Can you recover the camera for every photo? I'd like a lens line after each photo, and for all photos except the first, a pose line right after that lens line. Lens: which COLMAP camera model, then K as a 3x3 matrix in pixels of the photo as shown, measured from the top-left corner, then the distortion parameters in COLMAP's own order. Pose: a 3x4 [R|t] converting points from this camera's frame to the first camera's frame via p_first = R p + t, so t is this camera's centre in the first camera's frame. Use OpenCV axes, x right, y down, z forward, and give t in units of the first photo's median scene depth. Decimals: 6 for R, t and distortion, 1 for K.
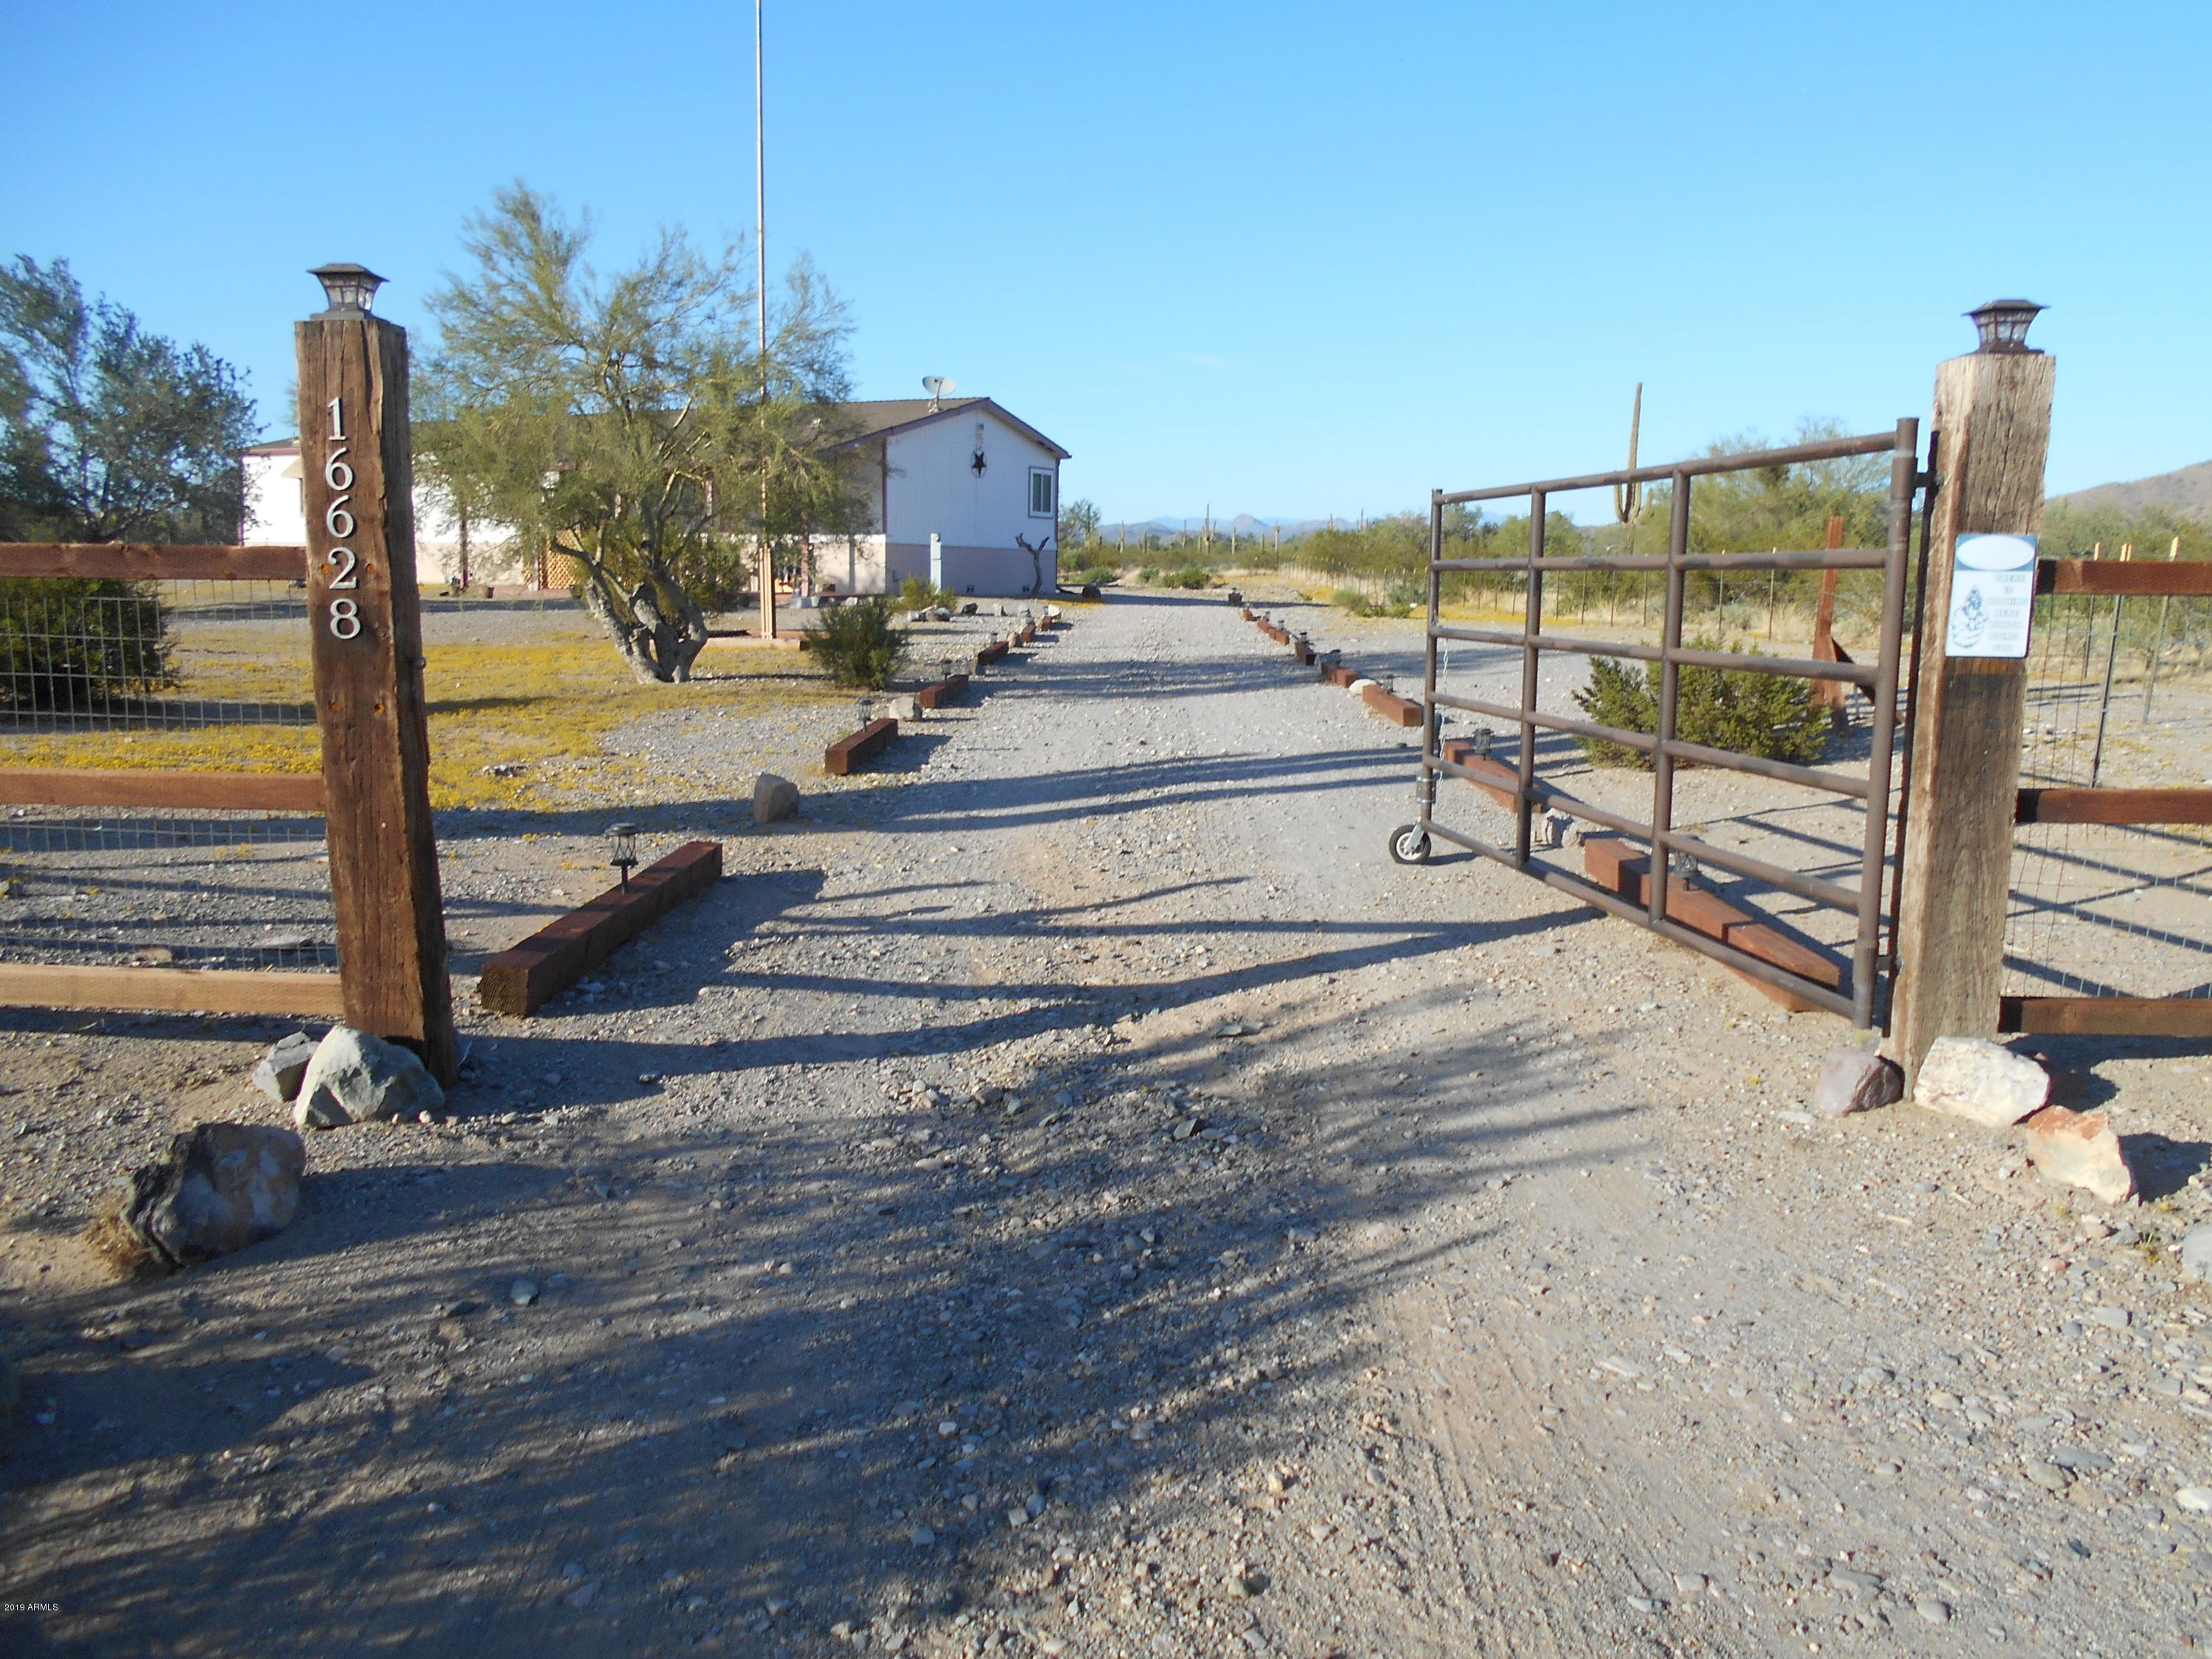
lens RADIAL K [[1679.0, 0, 1106.0], [0, 1679.0, 829.5], [0, 0, 1]] dist [-0.042887, 0.003625]
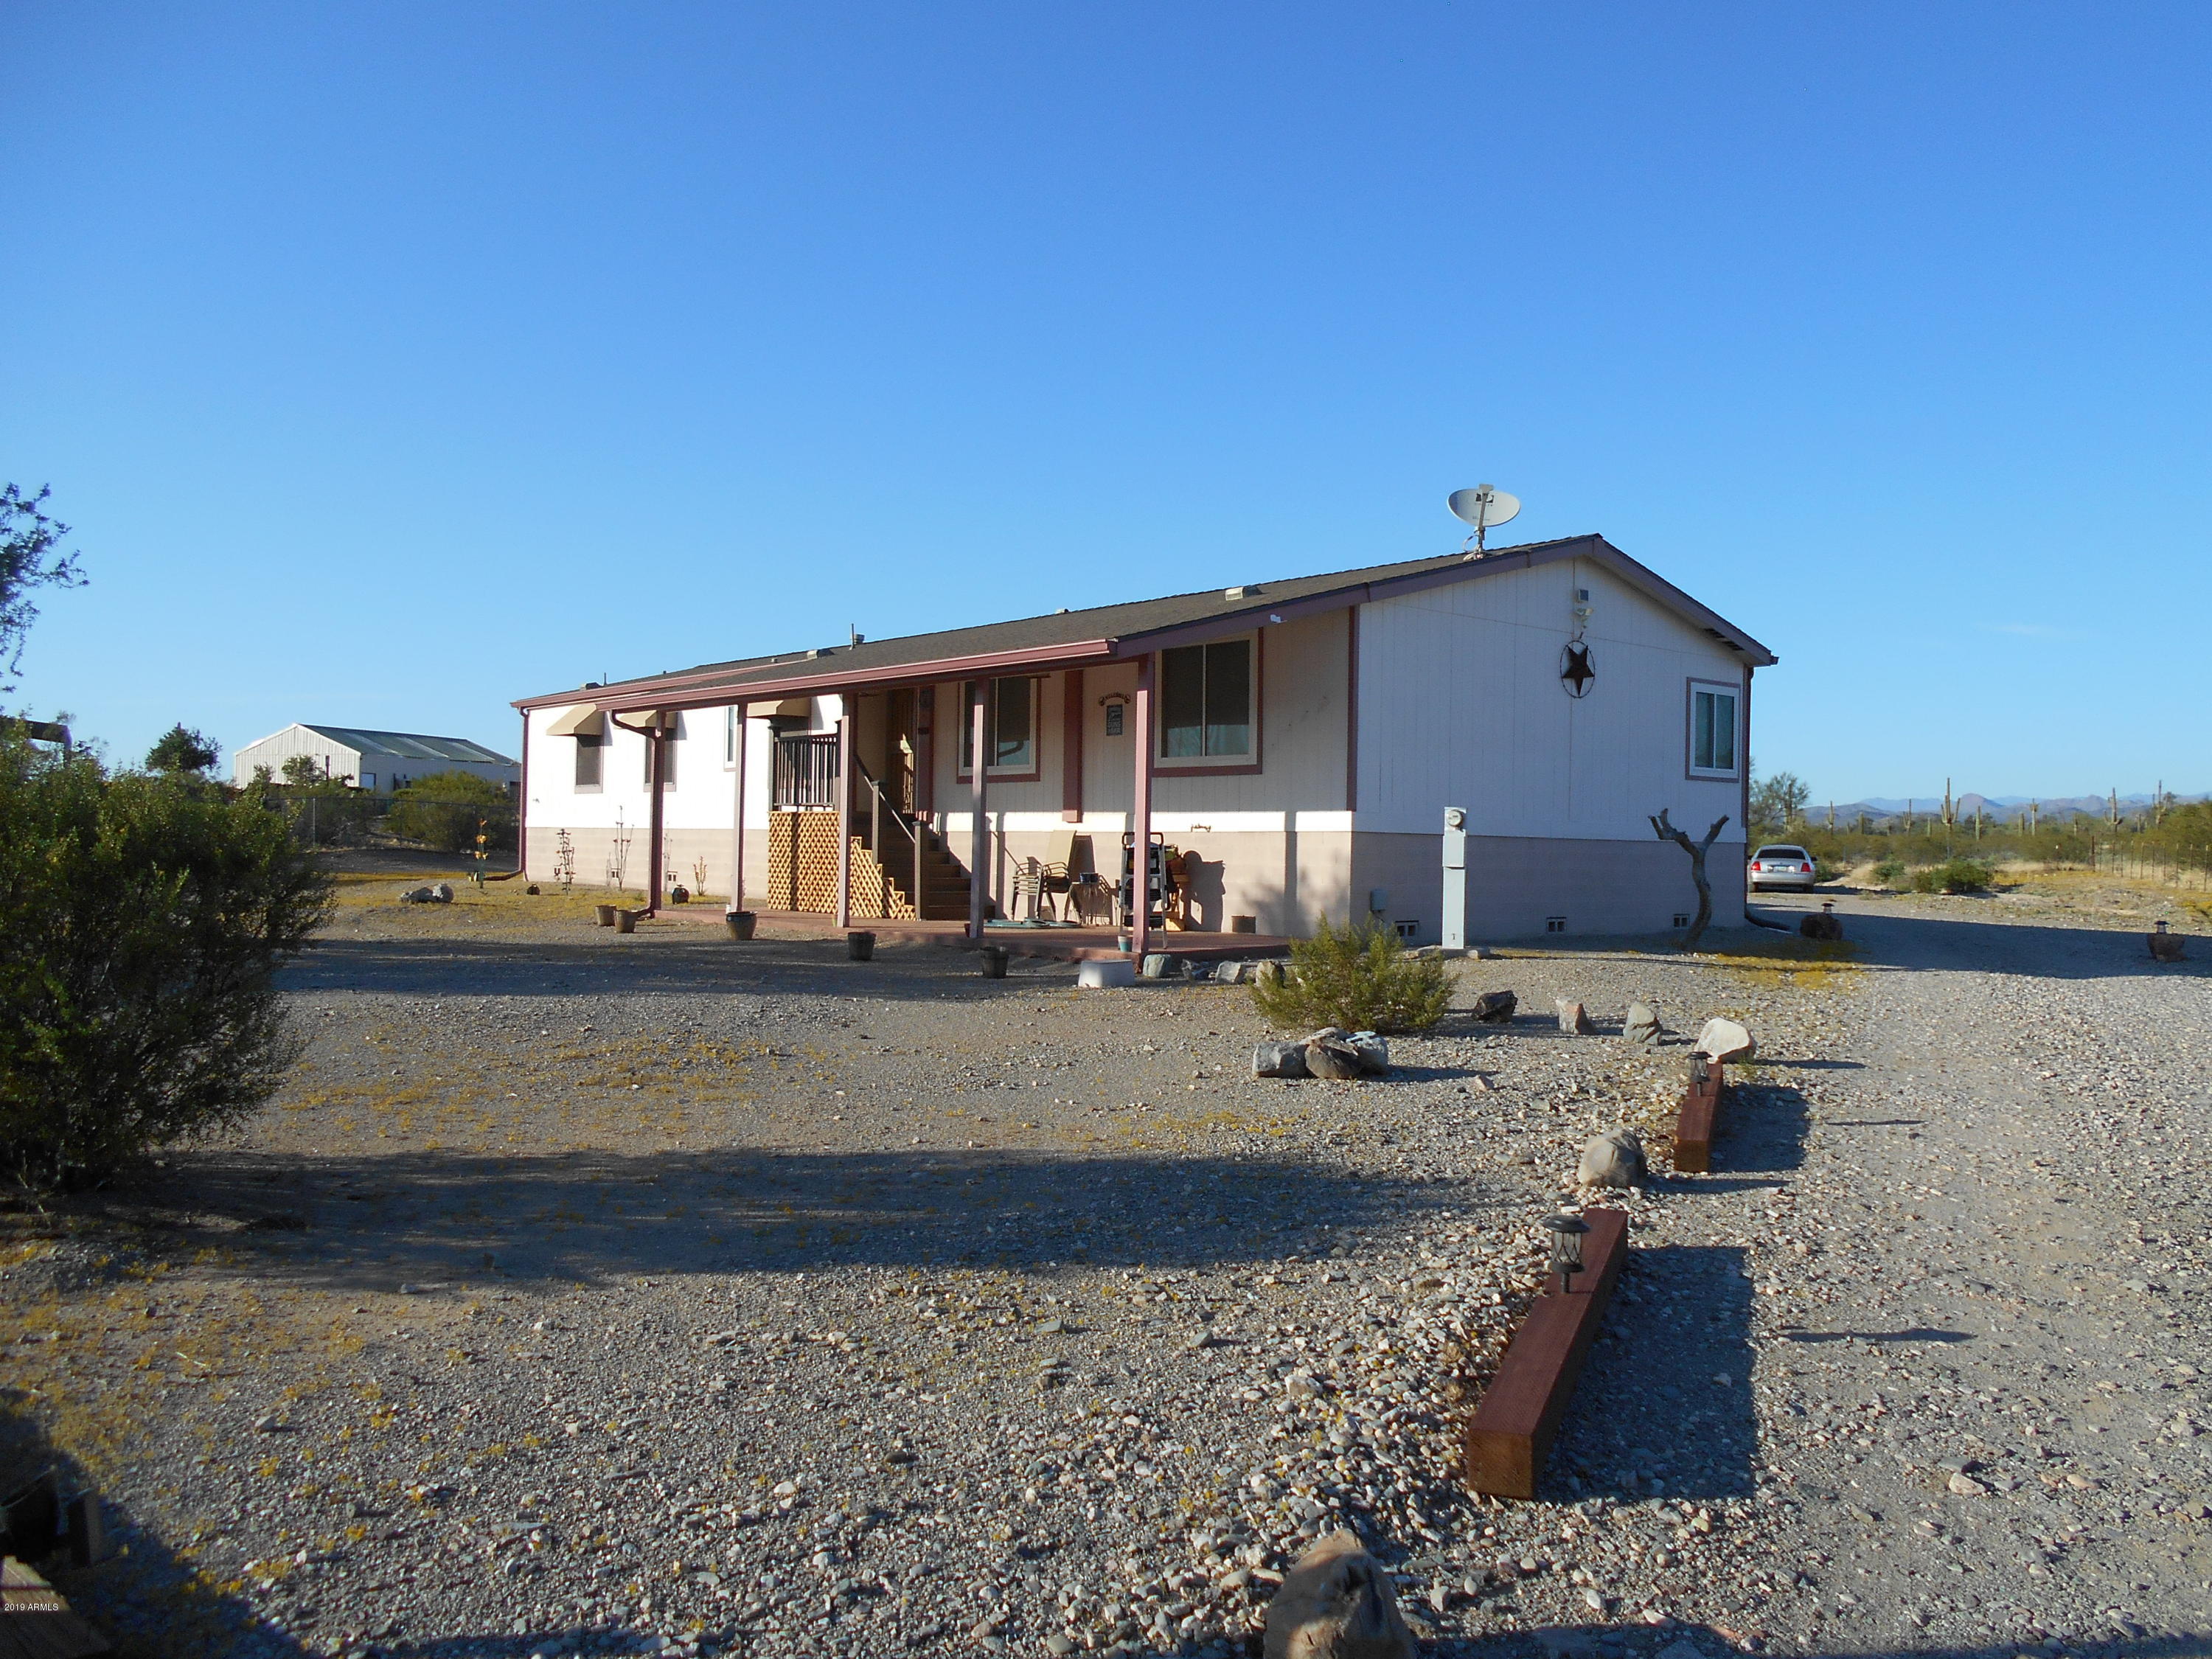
lens RADIAL K [[1679.0, 0, 1106.0], [0, 1679.0, 829.5], [0, 0, 1]] dist [-0.042887, 0.003625]
pose [[0.922000, -0.011484, -0.387020, -0.013319], [-0.054203, 0.985889, -0.158383, -0.081927], [0.383377, 0.167007, 0.908367, 0.477515]]
